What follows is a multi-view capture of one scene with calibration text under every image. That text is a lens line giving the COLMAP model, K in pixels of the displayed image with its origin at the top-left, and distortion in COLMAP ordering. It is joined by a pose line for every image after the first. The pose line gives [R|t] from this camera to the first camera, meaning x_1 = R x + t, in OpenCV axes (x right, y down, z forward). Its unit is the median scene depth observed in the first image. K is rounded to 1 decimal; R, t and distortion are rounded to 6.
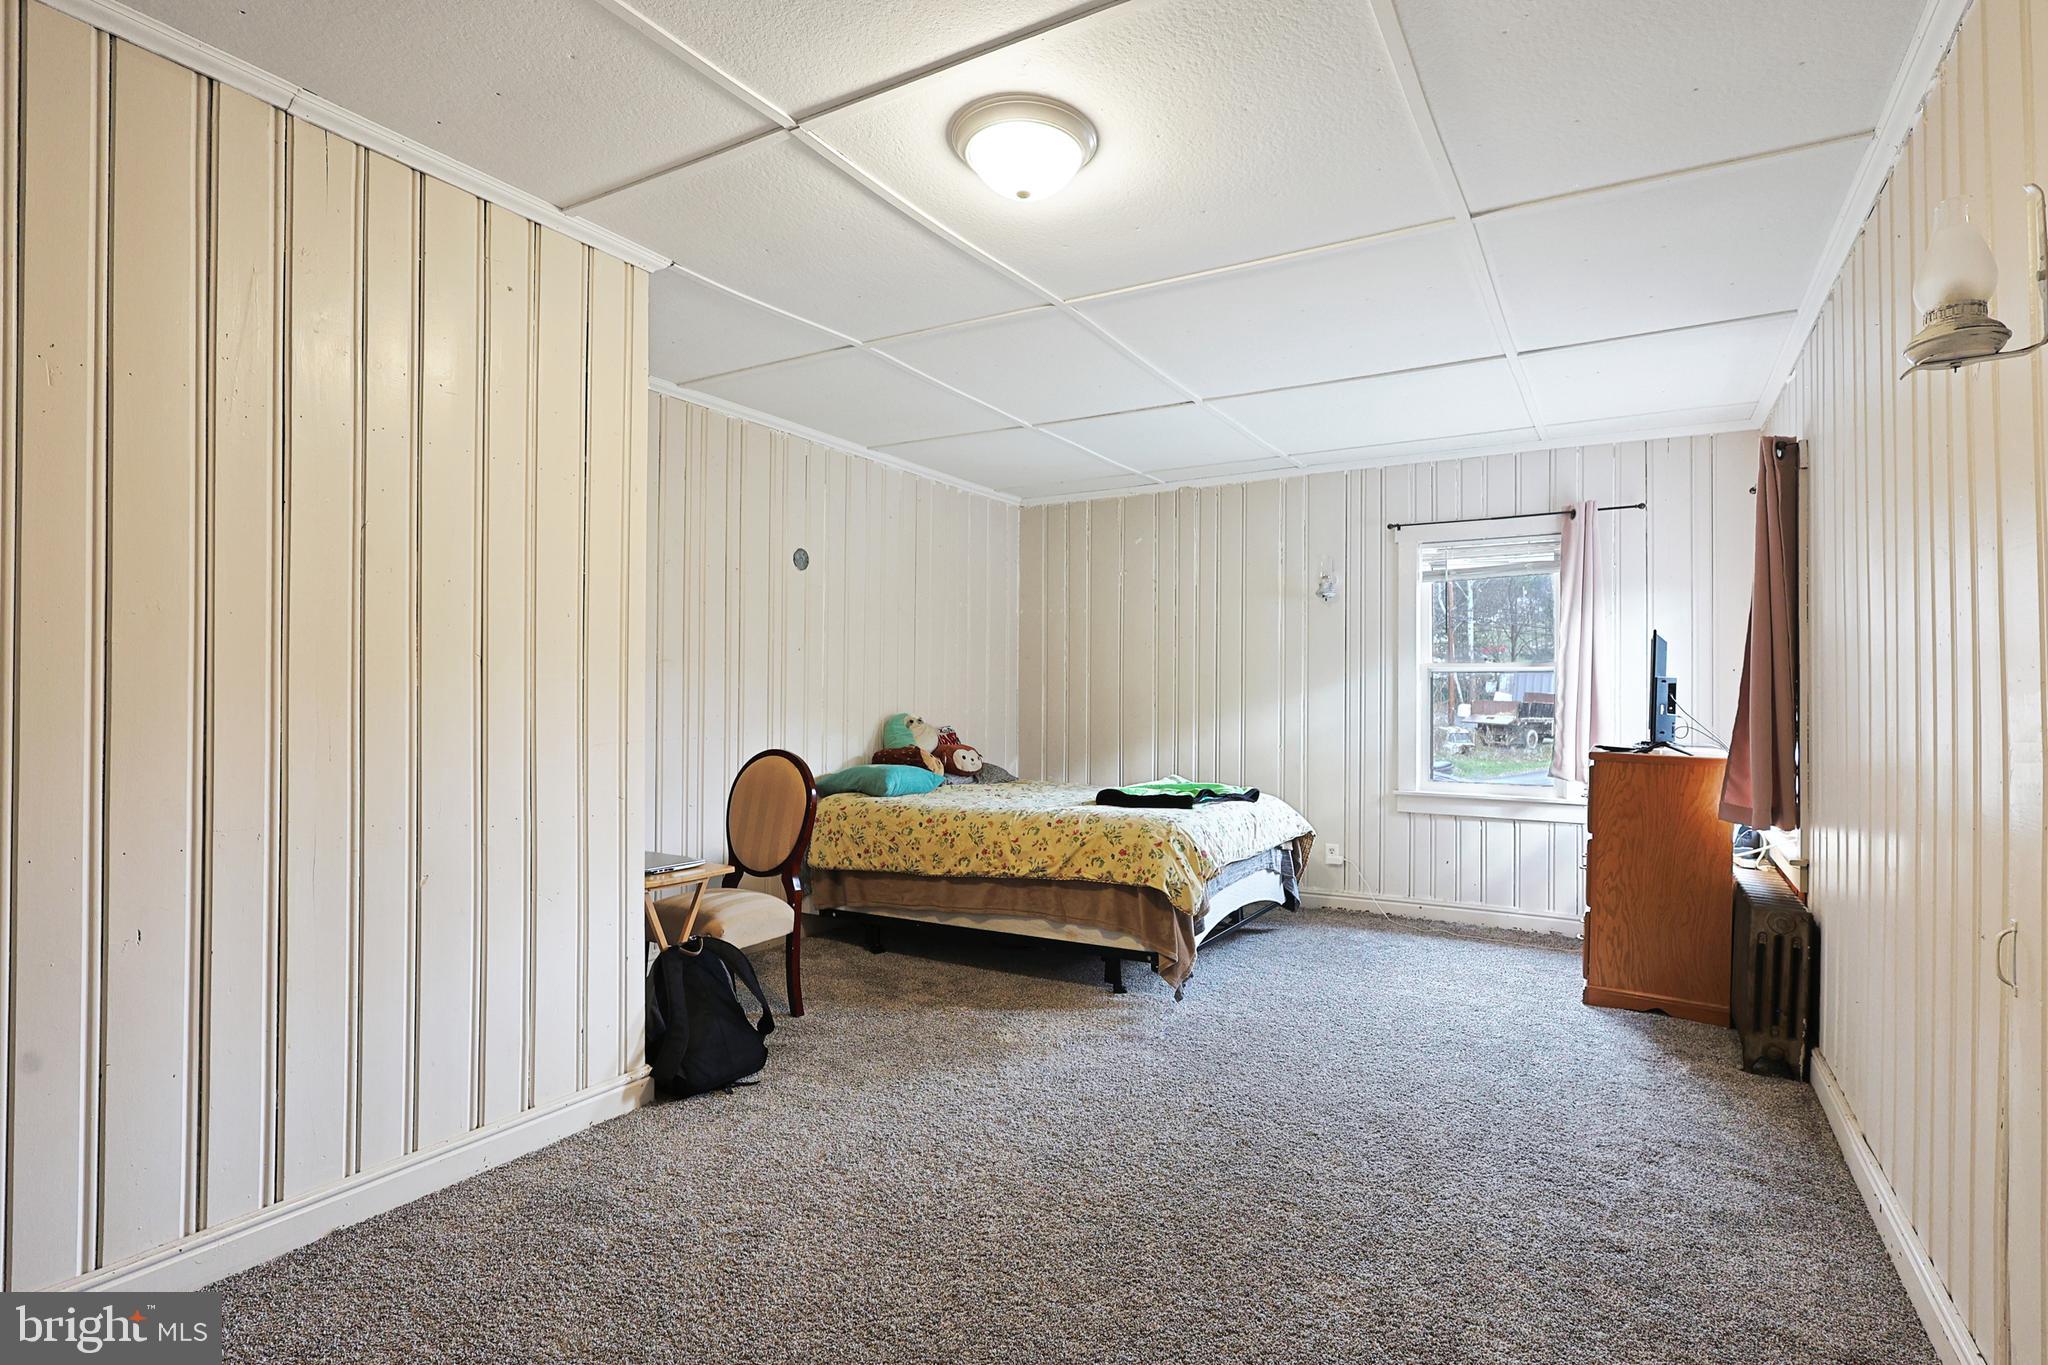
lens RADIAL K [[1028.5, 0, 1047.1], [0, 1028.5, 714.5], [0, 0, 1]] dist [-0.006123, 0.000287]
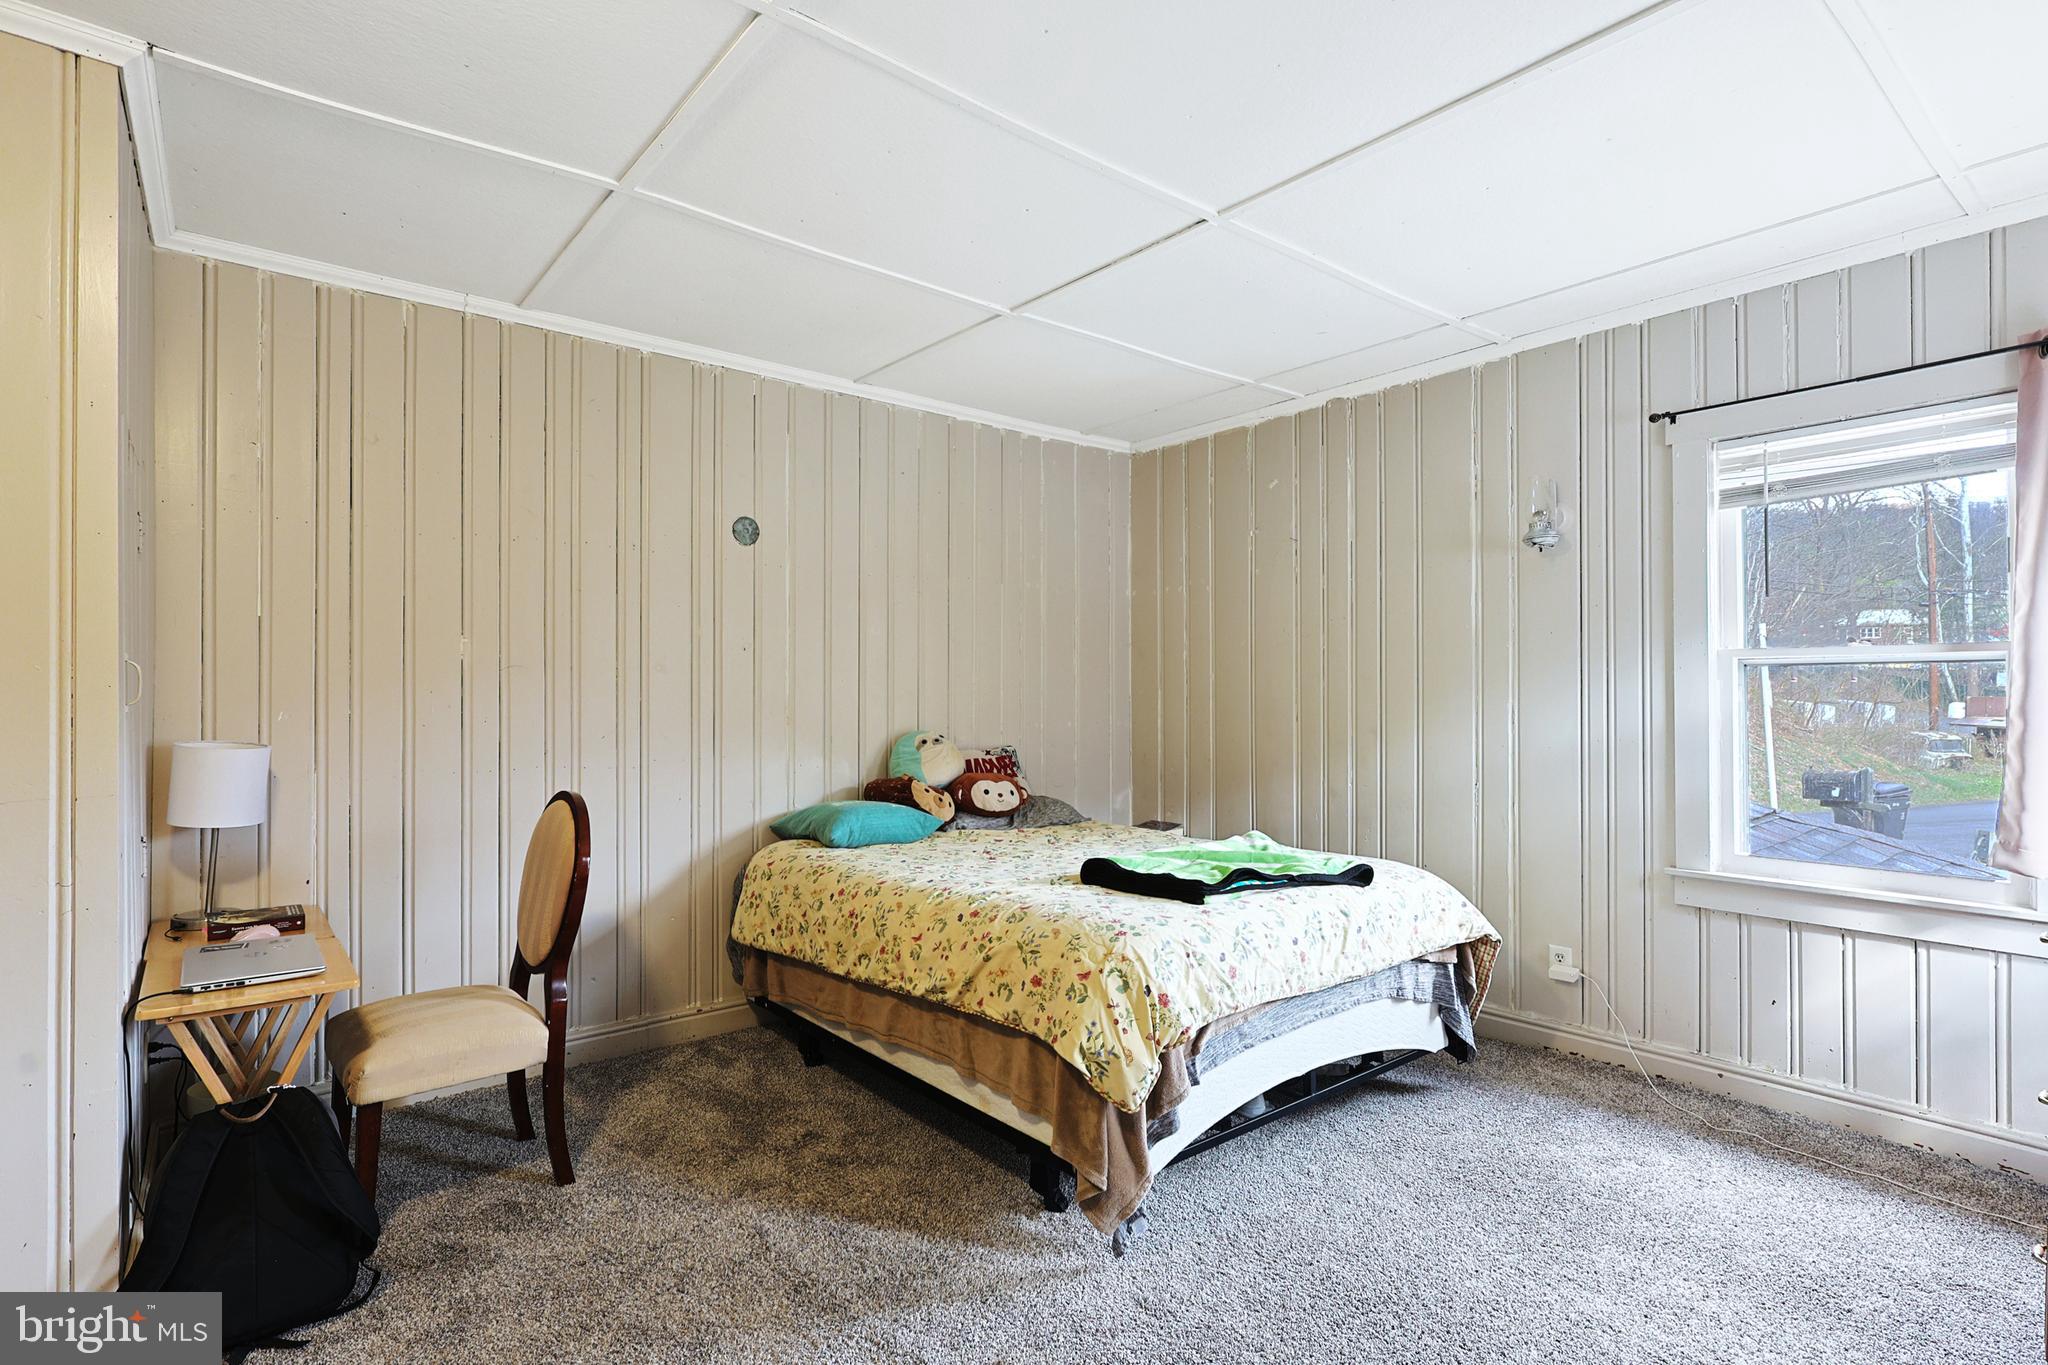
lens RADIAL K [[1007.0, 0, 1047.9], [0, 1007.0, 703.9], [0, 0, 1]] dist [-0.000067, 0.000841]
pose [[0.936667, -0.002384, -0.350213, 0.233251], [-0.000413, 0.999969, -0.007911, -0.016817], [0.350221, 0.007555, 0.936637, 0.379706]]
